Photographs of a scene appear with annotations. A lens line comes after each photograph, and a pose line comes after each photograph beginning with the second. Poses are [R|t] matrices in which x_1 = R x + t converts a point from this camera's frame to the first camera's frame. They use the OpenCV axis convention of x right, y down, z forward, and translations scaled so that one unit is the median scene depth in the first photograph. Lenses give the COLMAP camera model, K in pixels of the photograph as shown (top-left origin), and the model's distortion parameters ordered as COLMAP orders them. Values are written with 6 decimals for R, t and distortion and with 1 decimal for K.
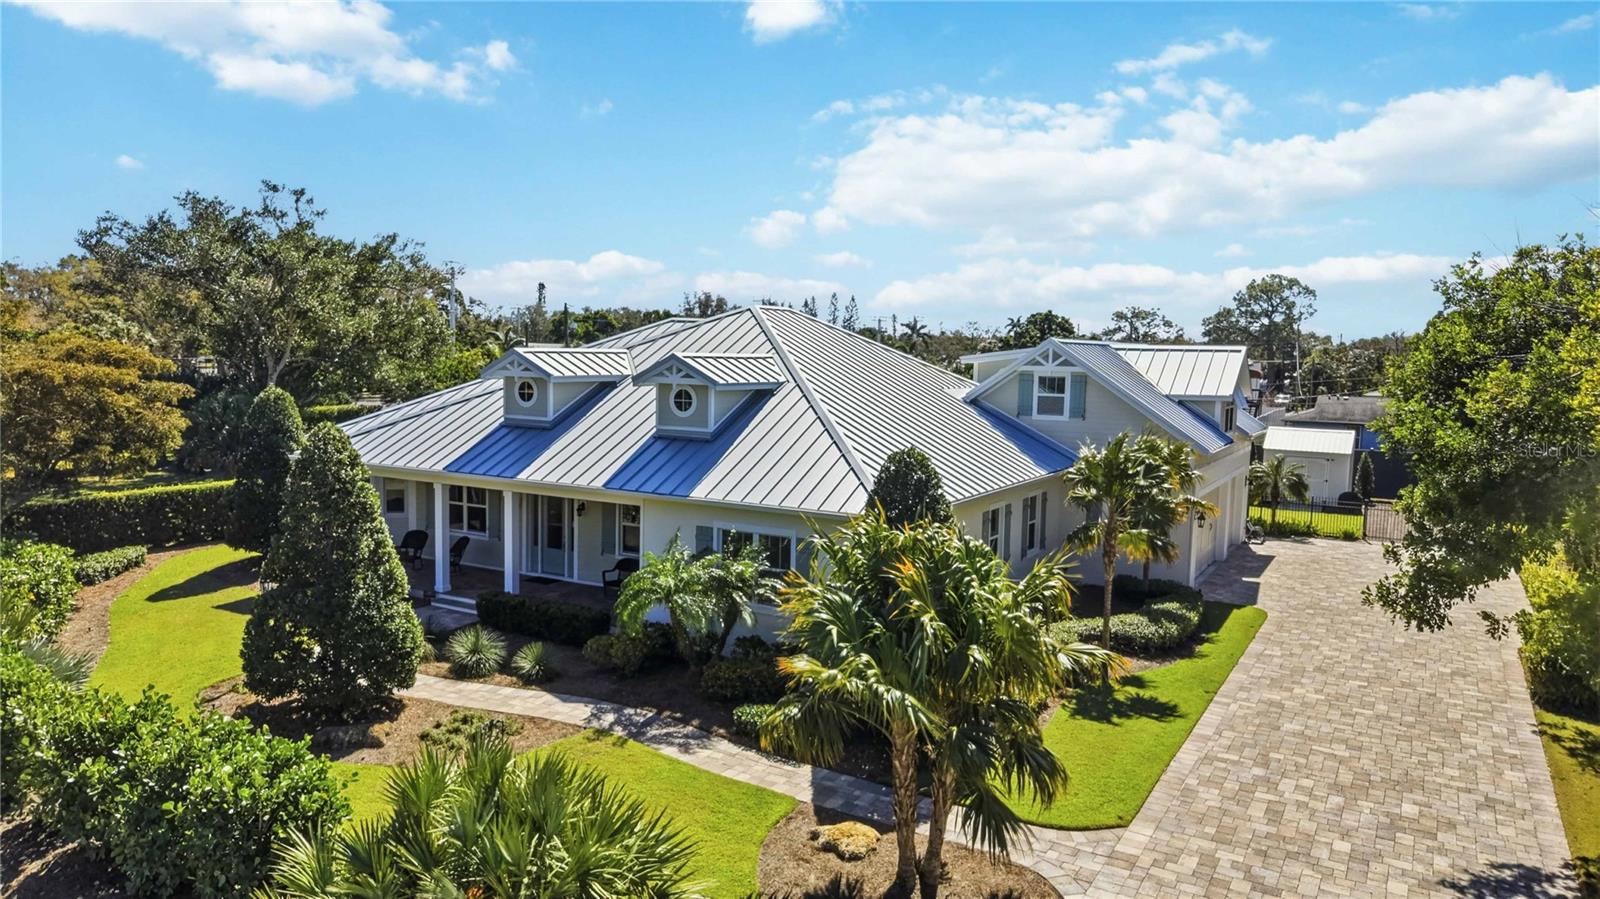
lens RADIAL K [[1076.1, 0, 799.1], [0, 1076.1, 450.2], [0, 0, 1]] dist [0.021574, -0.029342]
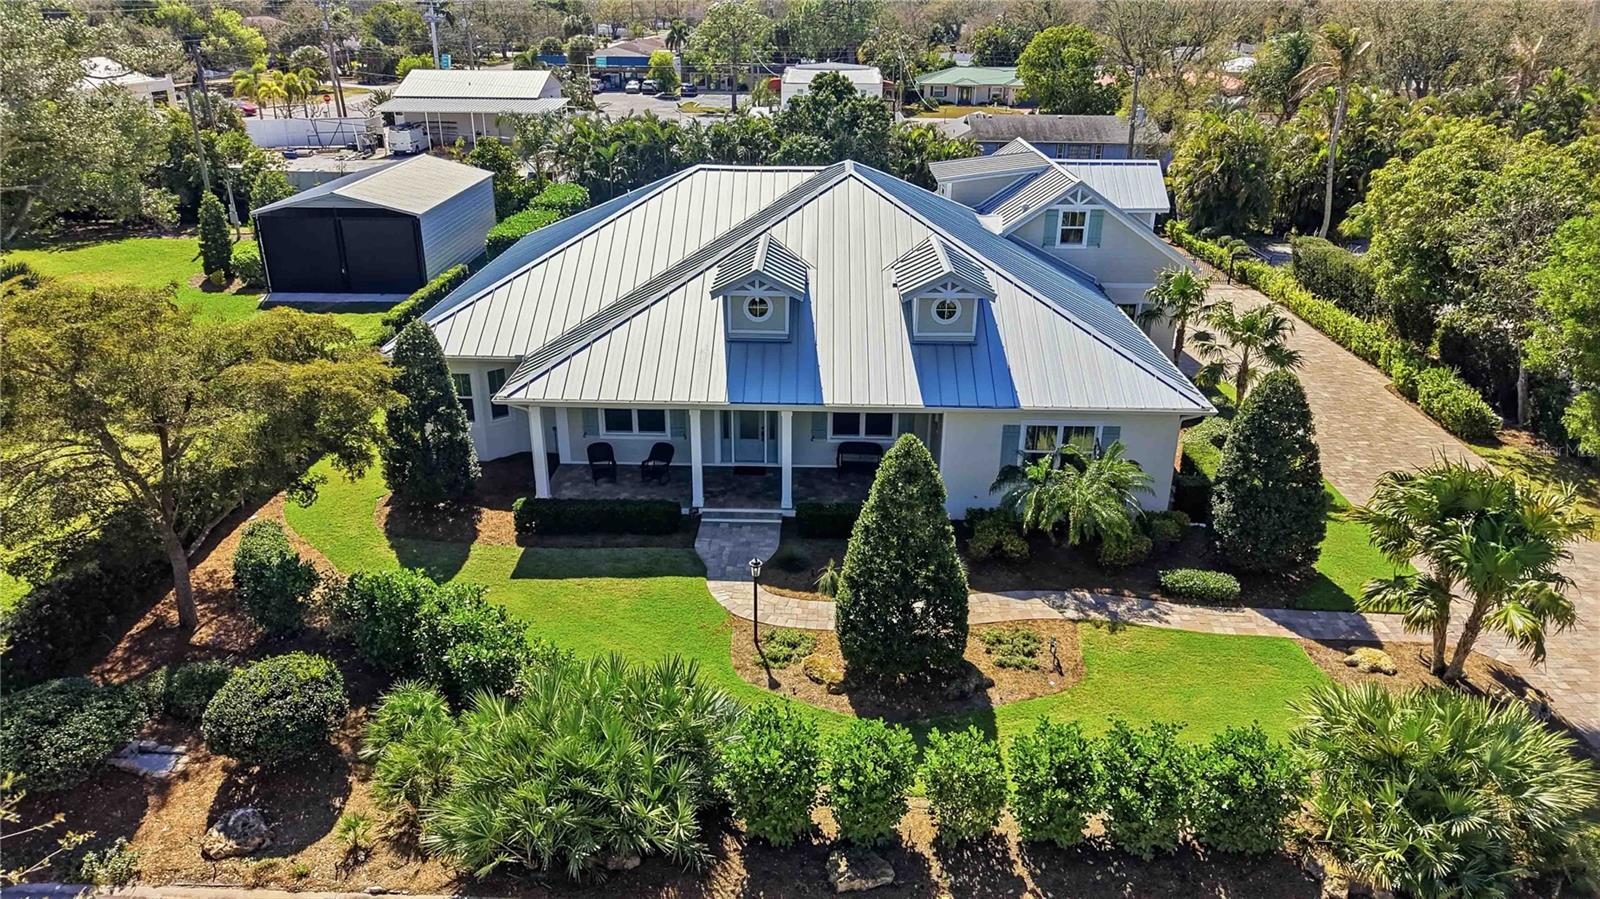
lens RADIAL K [[1067.9, 0, 798.3], [0, 1067.9, 456.5], [0, 0, 1]] dist [0.012469, -0.003156]
pose [[0.876979, -0.204598, 0.434796, -0.671375], [0.056861, 0.942655, 0.328890, -0.245159], [-0.477153, -0.263707, 0.838322, 0.091759]]
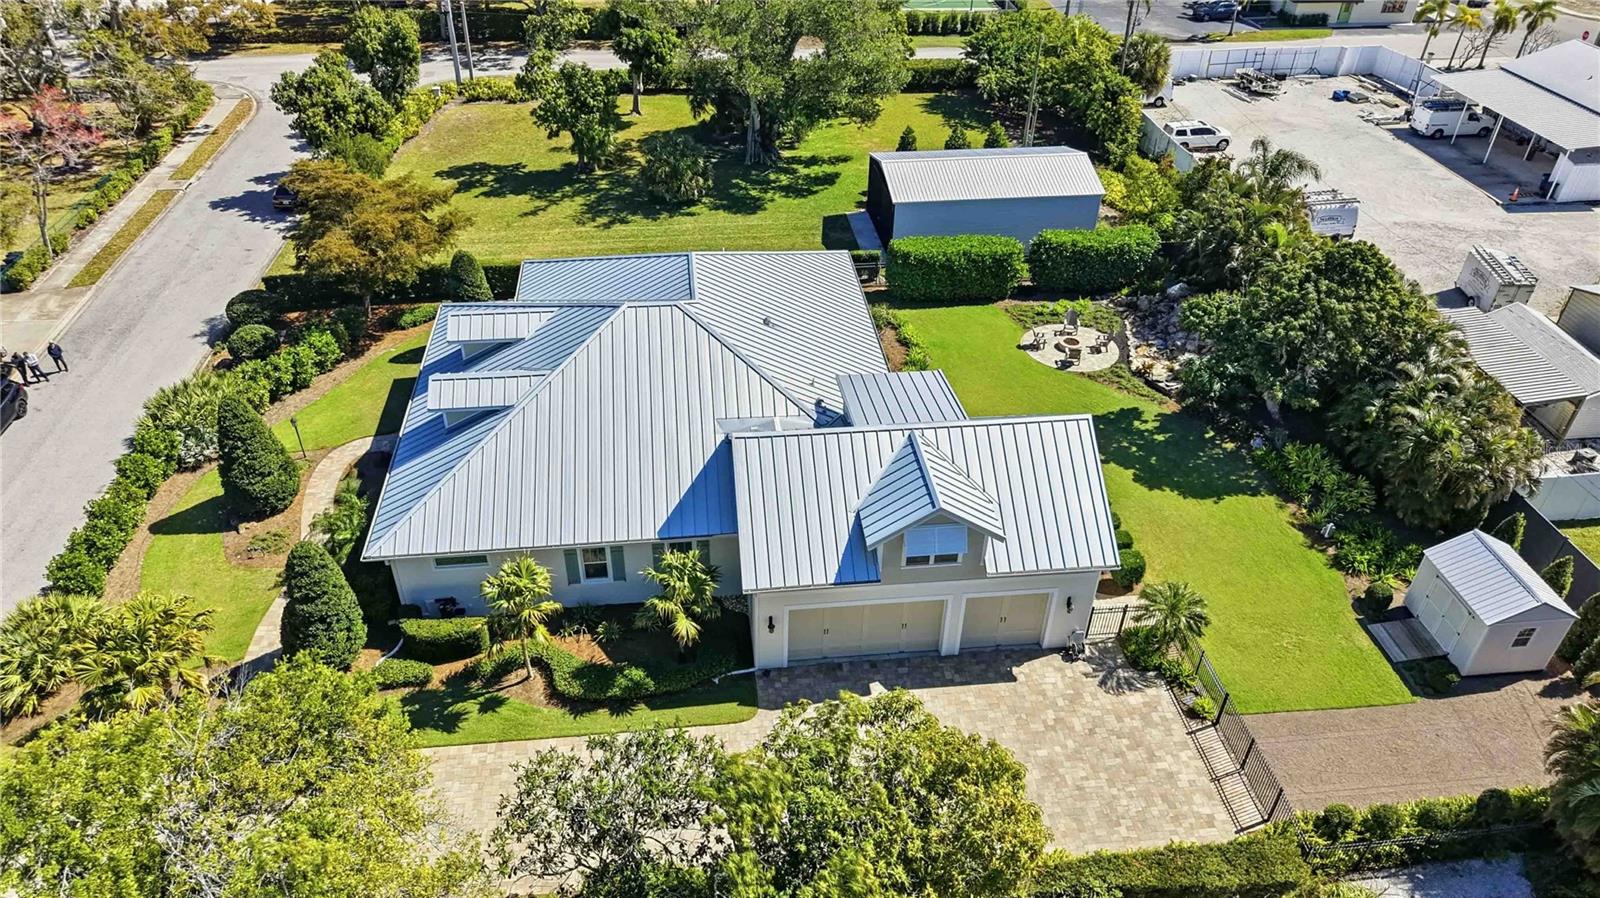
lens RADIAL K [[1074.2, 0, 800.0], [0, 1074.2, 449.0], [0, 0, 1]] dist [0.005427, -0.006412]
pose [[0.597539, 0.460617, -0.656338, 1.156204], [-0.075985, 0.847385, 0.525514, -0.783304], [0.798231, -0.264143, 0.541345, 0.464982]]
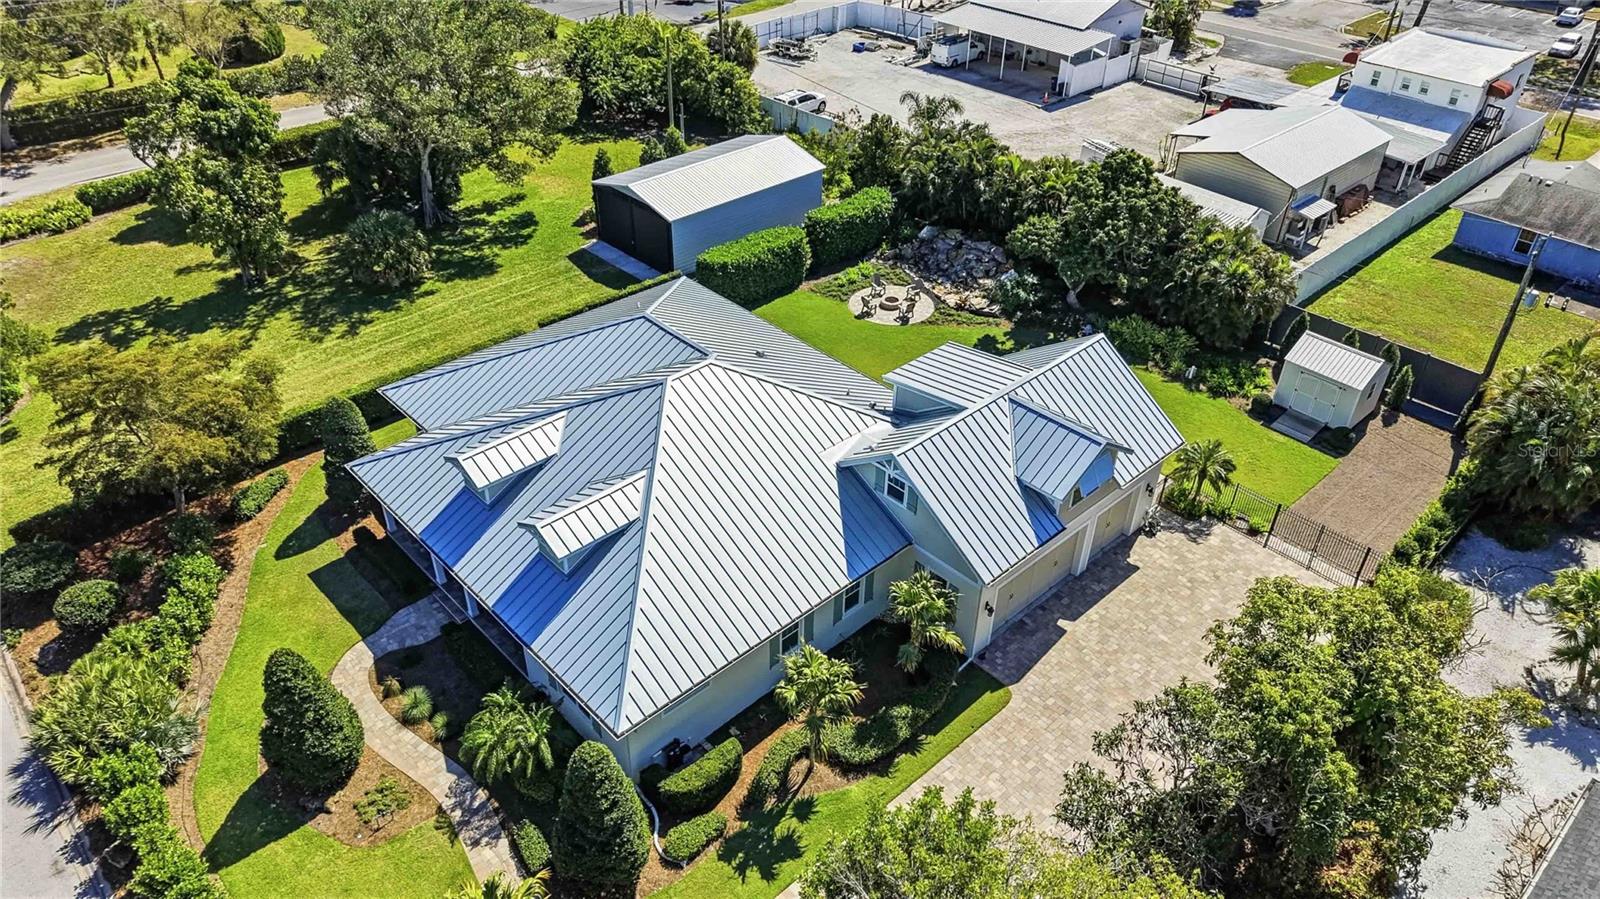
lens RADIAL K [[1077.3, 0, 798.4], [0, 1077.3, 444.6], [0, 0, 1]] dist [0.004253, -0.000236]
pose [[0.956772, 0.162010, -0.241537, 0.465063], [-0.020254, 0.865582, 0.500357, -0.782443], [0.290133, -0.473836, 0.831446, -0.018056]]
